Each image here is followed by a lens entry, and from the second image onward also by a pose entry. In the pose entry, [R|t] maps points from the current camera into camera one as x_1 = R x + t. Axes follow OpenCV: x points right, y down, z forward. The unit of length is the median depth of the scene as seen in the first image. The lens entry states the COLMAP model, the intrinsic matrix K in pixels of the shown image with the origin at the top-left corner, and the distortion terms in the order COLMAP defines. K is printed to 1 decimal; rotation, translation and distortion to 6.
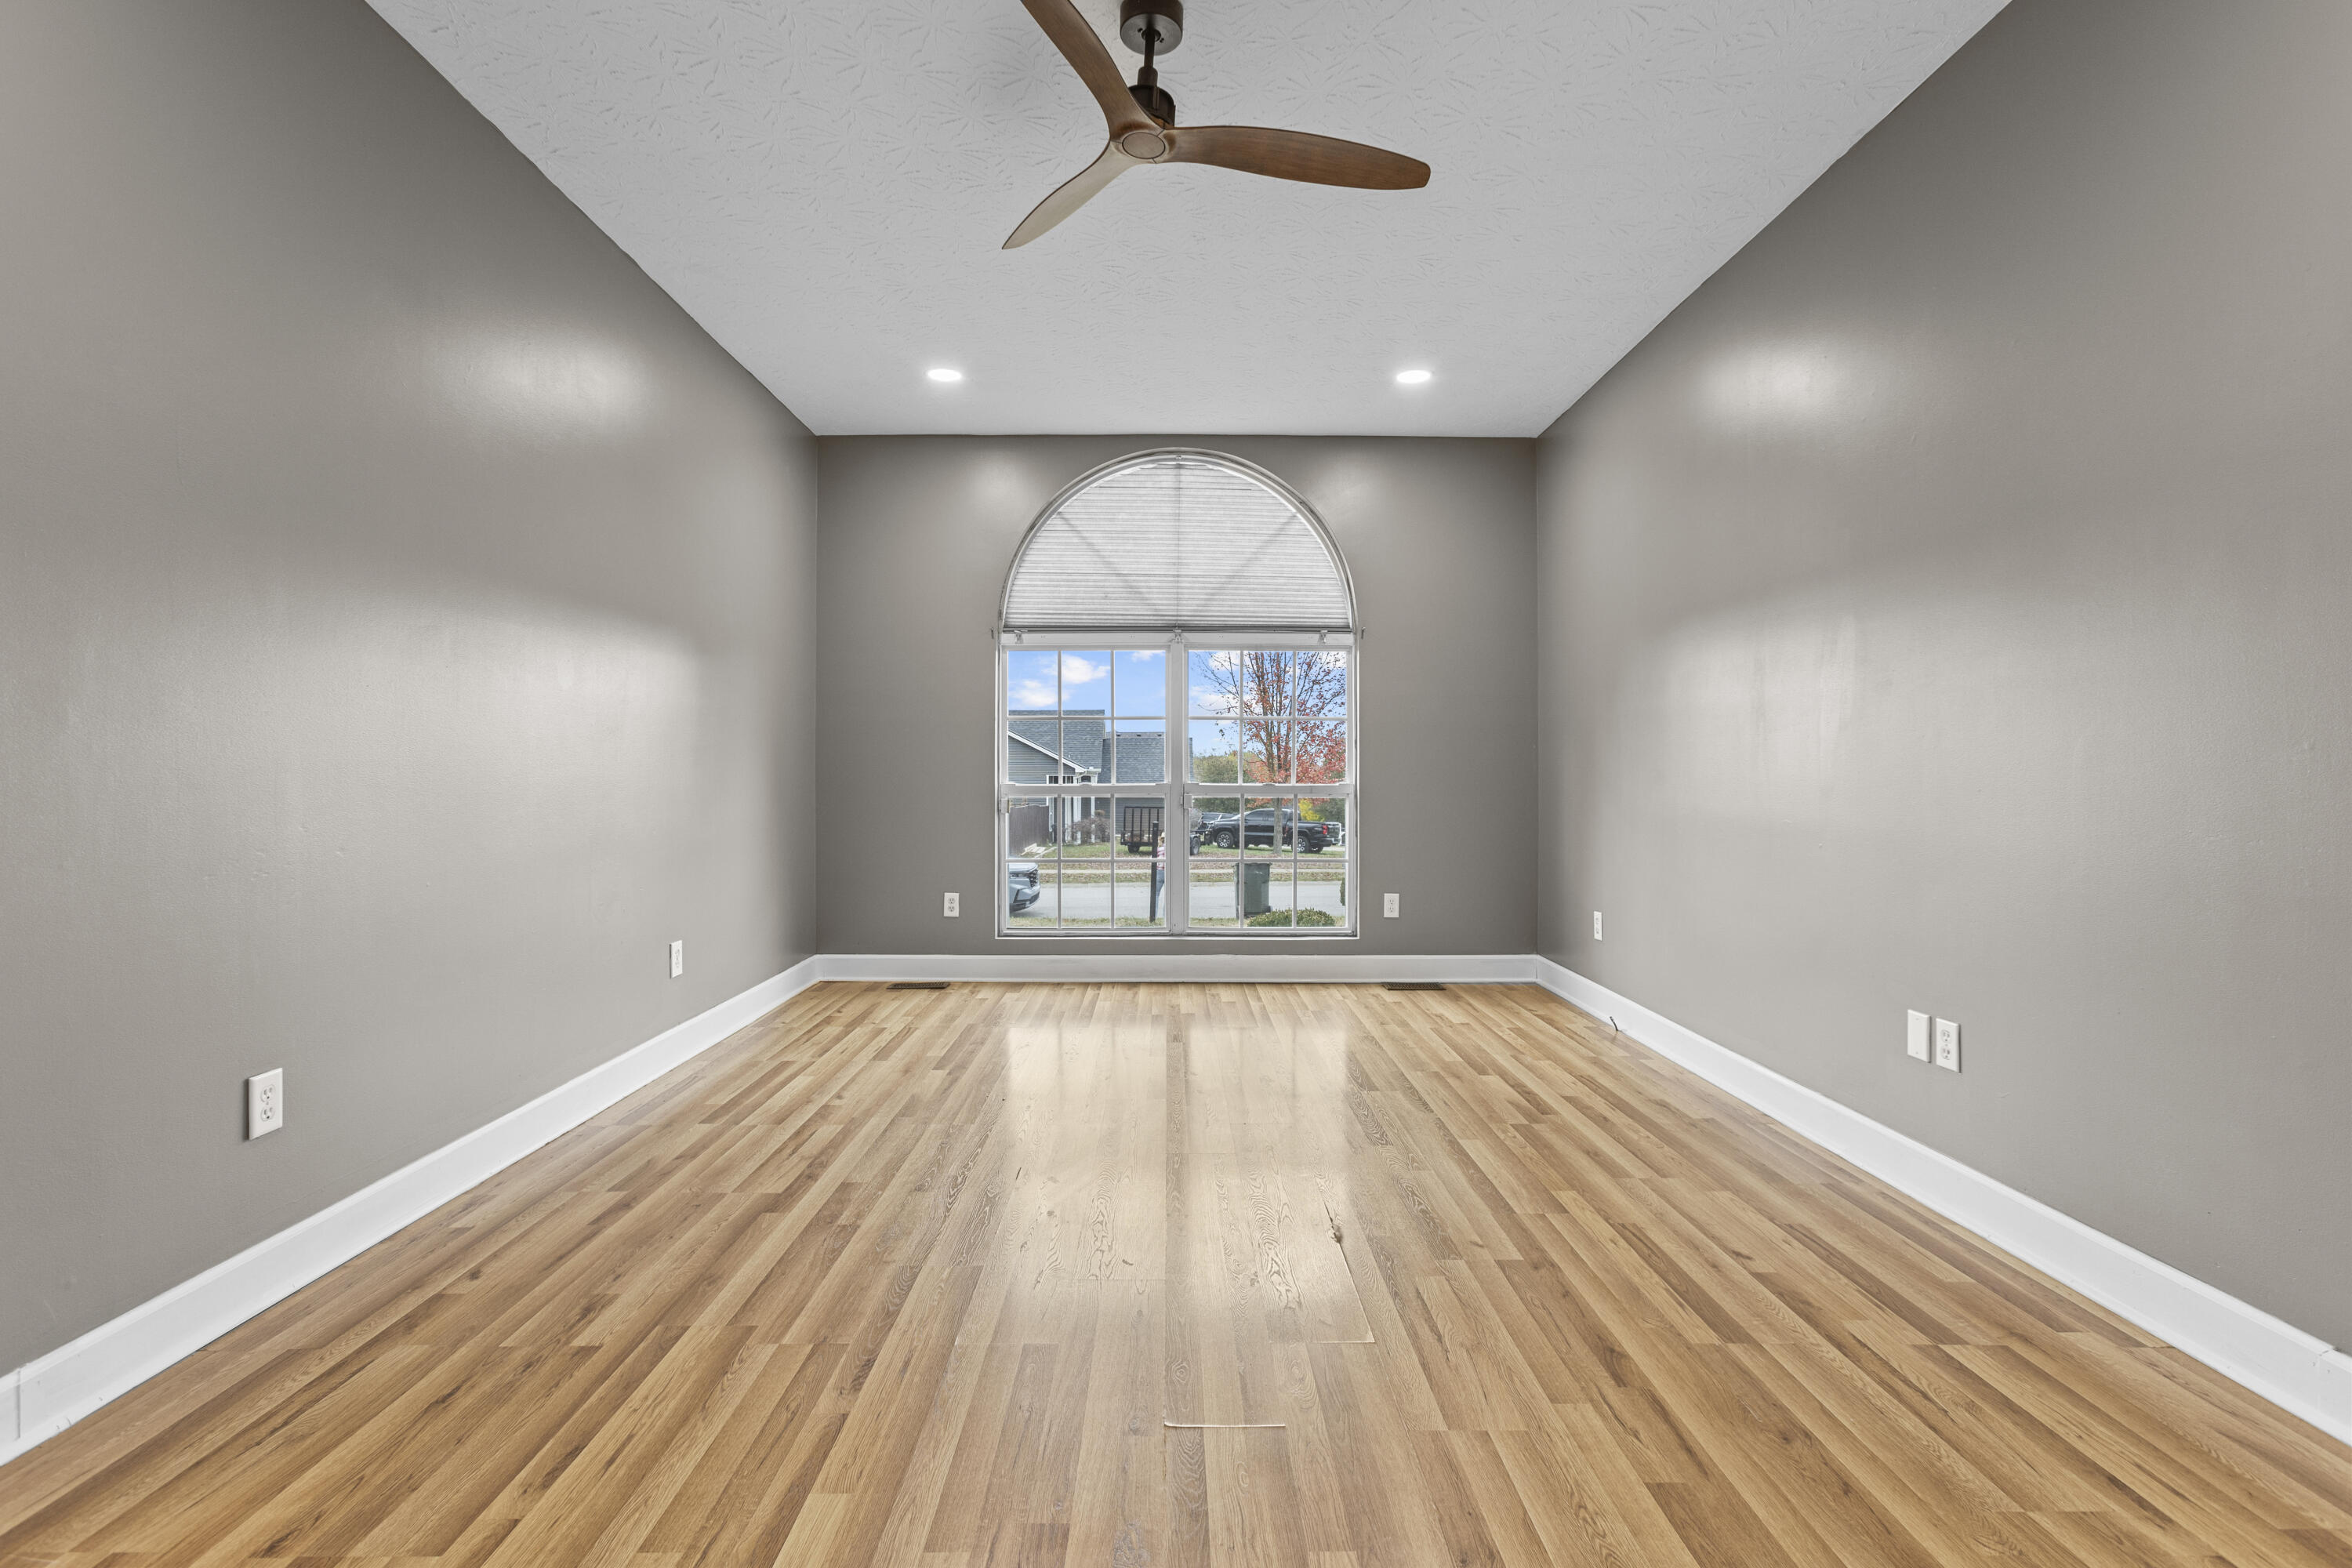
lens RADIAL K [[1043.7, 0, 1176.4], [0, 1043.7, 782.5], [0, 0, 1]] dist [-0.014538, 0.008279]
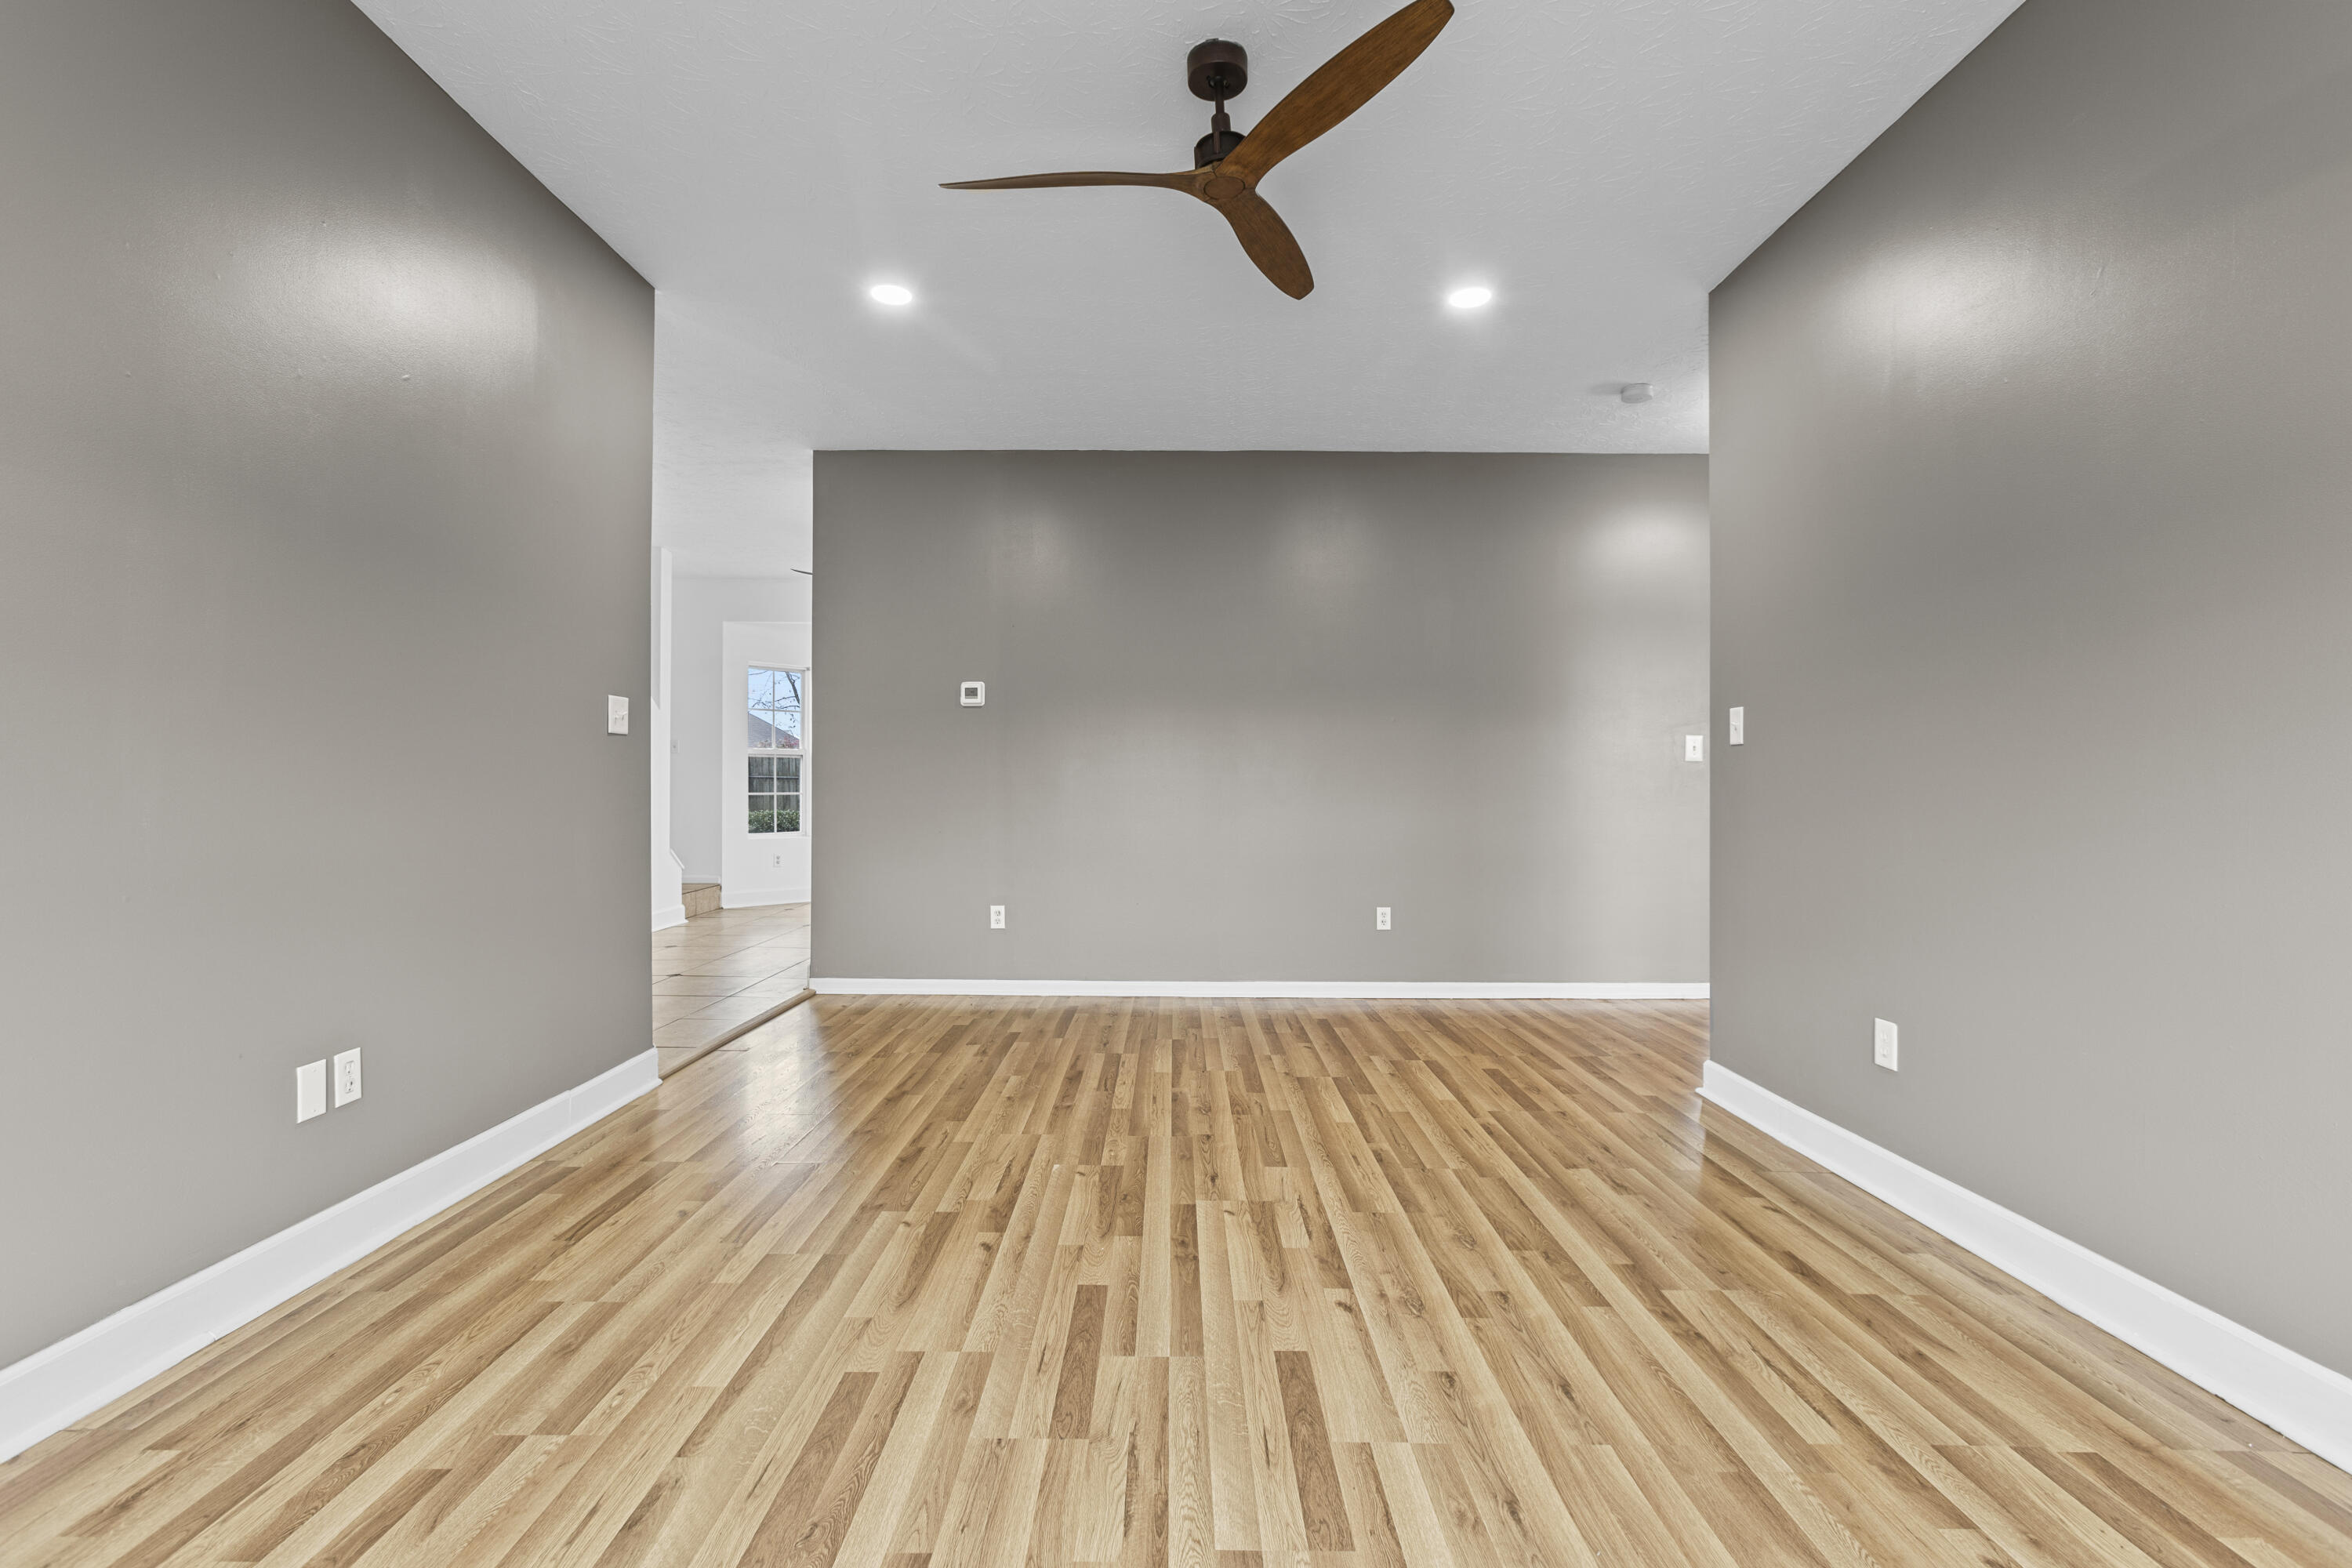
lens RADIAL K [[1043.7, 0, 1175.8], [0, 1043.7, 782.4], [0, 0, 1]] dist [-0.014538, 0.008279]
pose [[-0.999967, -0.005934, 0.005634, 0.007745], [-0.005935, 0.999982, -0.000070, -0.012132], [-0.005634, -0.000103, -0.999984, 1.950634]]
